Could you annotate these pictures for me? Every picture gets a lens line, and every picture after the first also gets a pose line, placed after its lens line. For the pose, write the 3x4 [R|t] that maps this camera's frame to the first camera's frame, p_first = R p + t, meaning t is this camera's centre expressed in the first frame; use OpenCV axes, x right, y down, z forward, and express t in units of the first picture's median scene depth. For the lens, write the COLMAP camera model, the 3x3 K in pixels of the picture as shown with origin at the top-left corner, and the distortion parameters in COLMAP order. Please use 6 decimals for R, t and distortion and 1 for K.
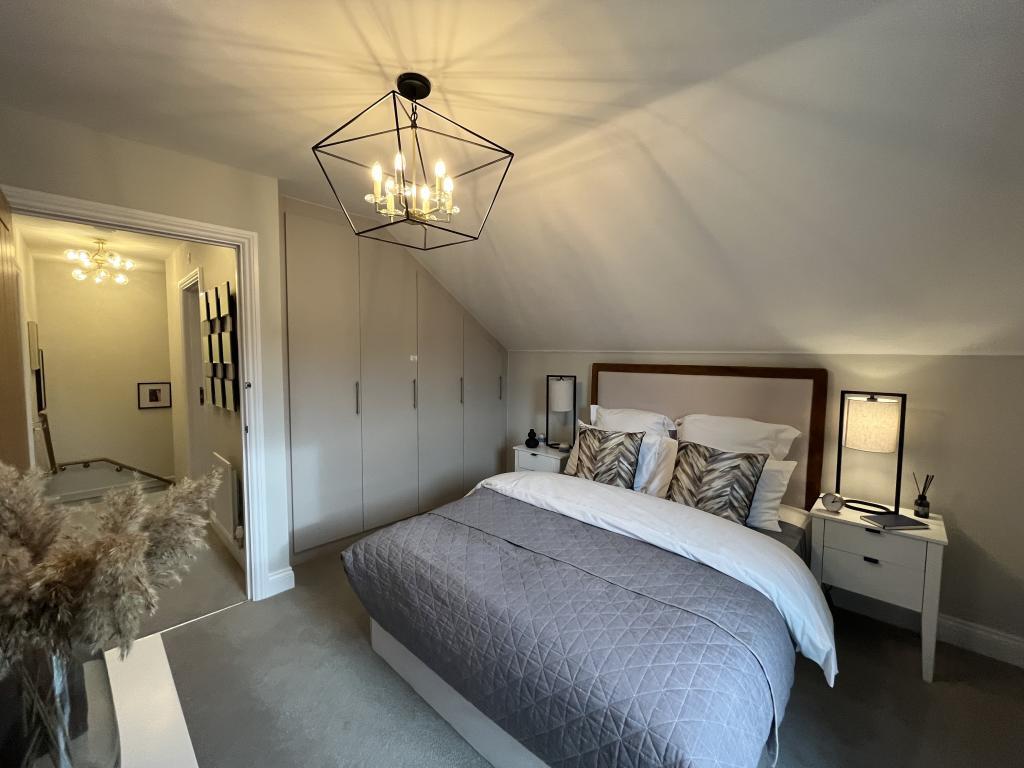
lens RADIAL K [[415.9, 0, 515.7], [0, 415.9, 382.9], [0, 0, 1]] dist [0.000236, -0.000003]
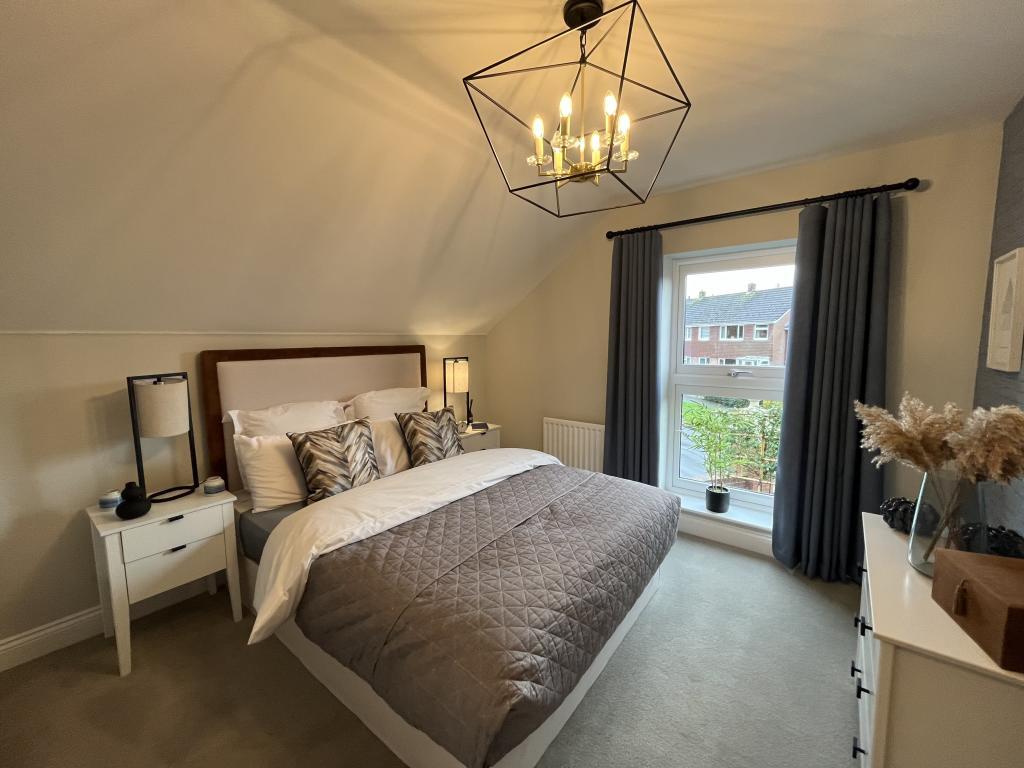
lens RADIAL K [[415.9, 0, 515.7], [0, 415.9, 382.9], [0, 0, 1]] dist [0.000236, -0.000003]
pose [[-0.091320, -0.112879, 0.989403, -0.767964], [0.082300, 0.989300, 0.120464, -0.053356], [-0.992415, 0.092429, -0.081053, 0.857441]]
